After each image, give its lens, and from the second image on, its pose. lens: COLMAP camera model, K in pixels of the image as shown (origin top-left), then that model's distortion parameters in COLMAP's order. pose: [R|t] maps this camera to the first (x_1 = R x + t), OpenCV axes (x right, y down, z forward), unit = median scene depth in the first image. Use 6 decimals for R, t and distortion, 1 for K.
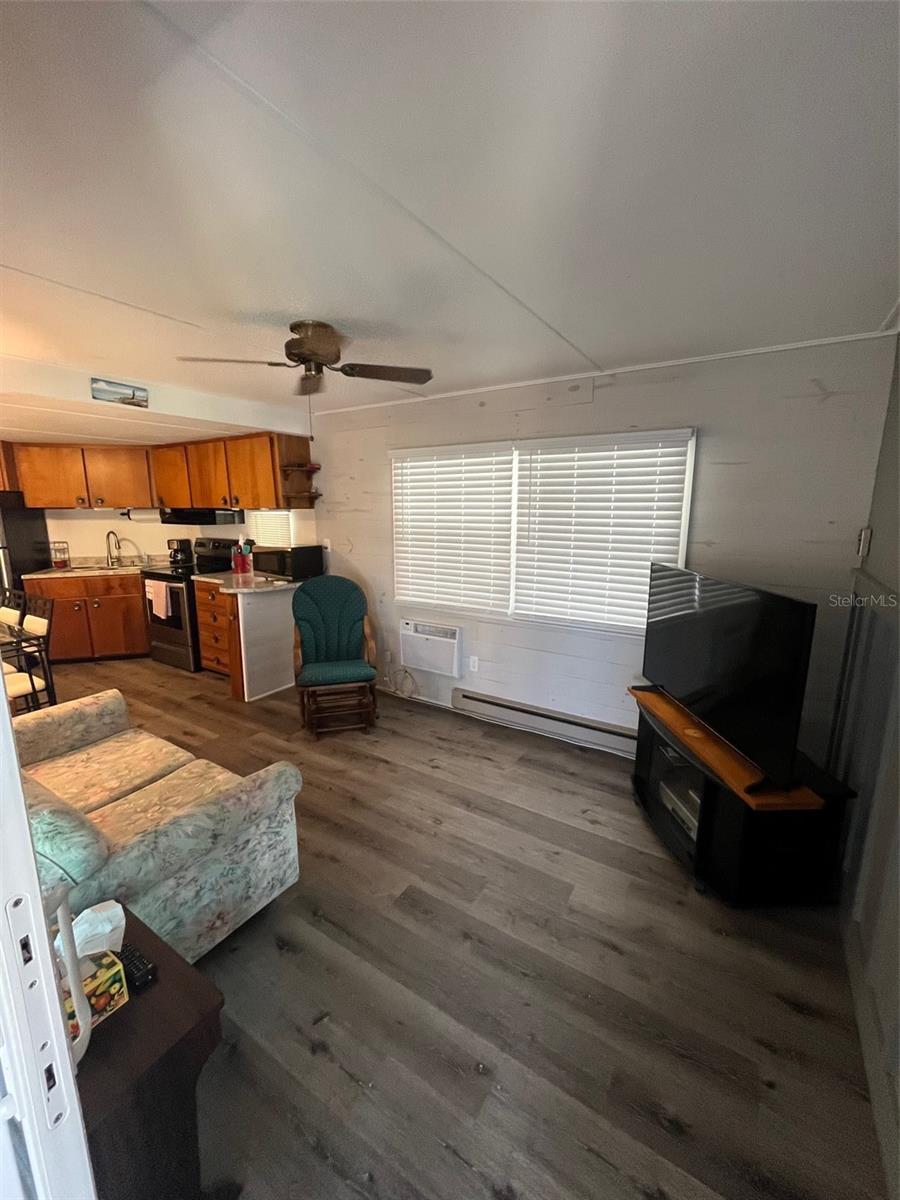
lens RADIAL K [[489.7, 0, 446.1], [0, 489.7, 598.6], [0, 0, 1]] dist [-0.001248, -0.000346]
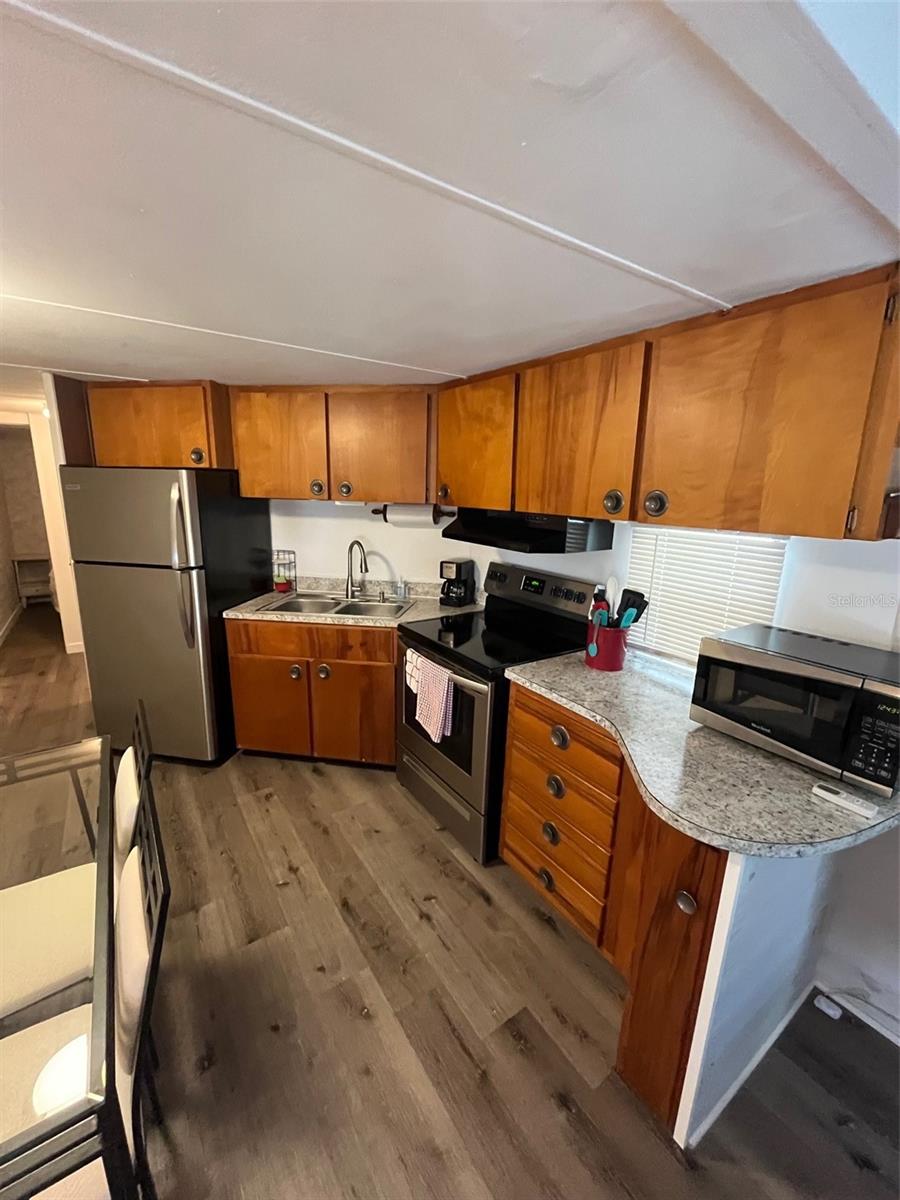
lens RADIAL K [[489.7, 0, 446.1], [0, 489.7, 598.6], [0, 0, 1]] dist [-0.001248, -0.000346]
pose [[0.919783, 0.113292, -0.375718, -0.391388], [-0.101161, 0.993514, 0.051929, -0.120450], [0.379164, -0.009755, 0.925278, 0.544929]]
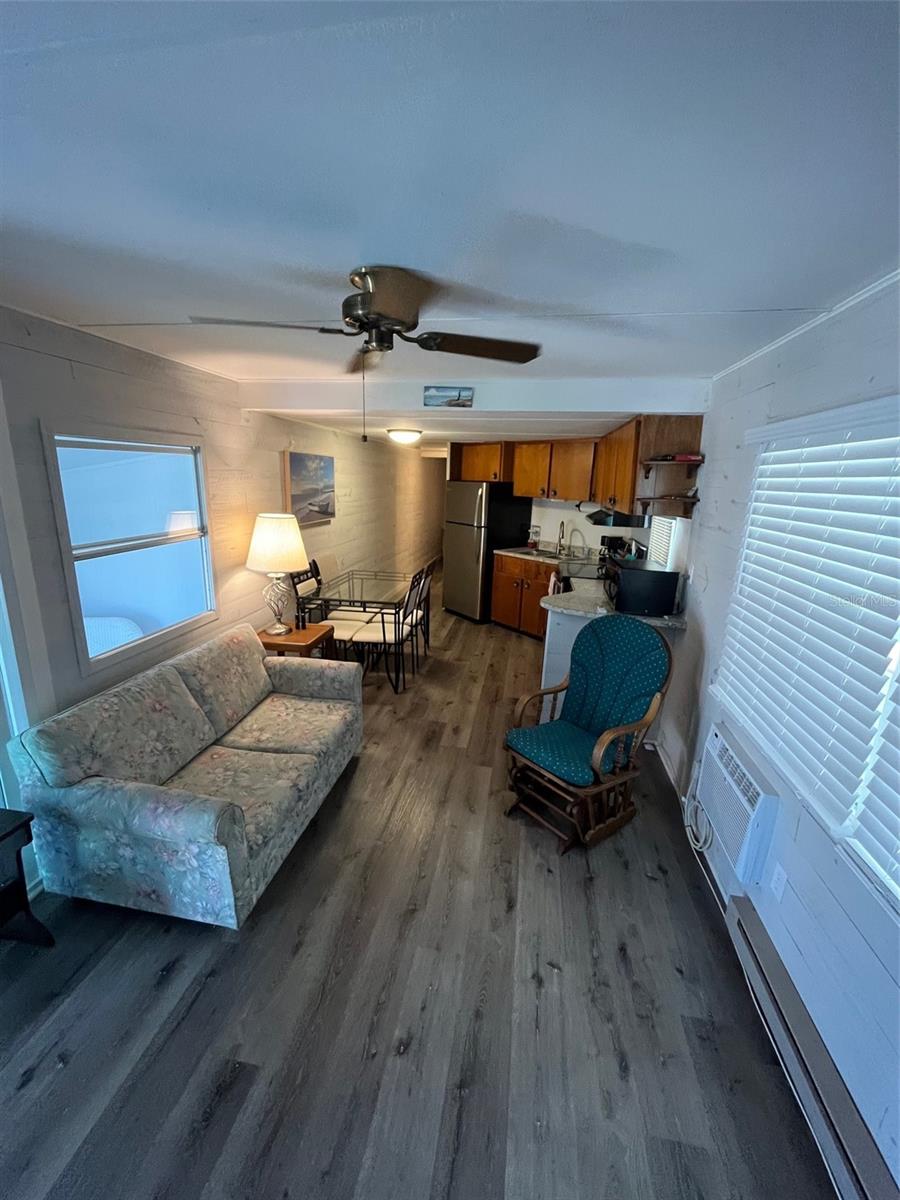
lens RADIAL K [[489.7, 0, 446.1], [0, 489.7, 598.6], [0, 0, 1]] dist [-0.001248, -0.000346]
pose [[0.392493, 0.236475, -0.888835, 0.218621], [-0.205999, 0.964434, 0.165623, -0.108625], [0.896389, 0.118093, 0.427248, 0.369492]]
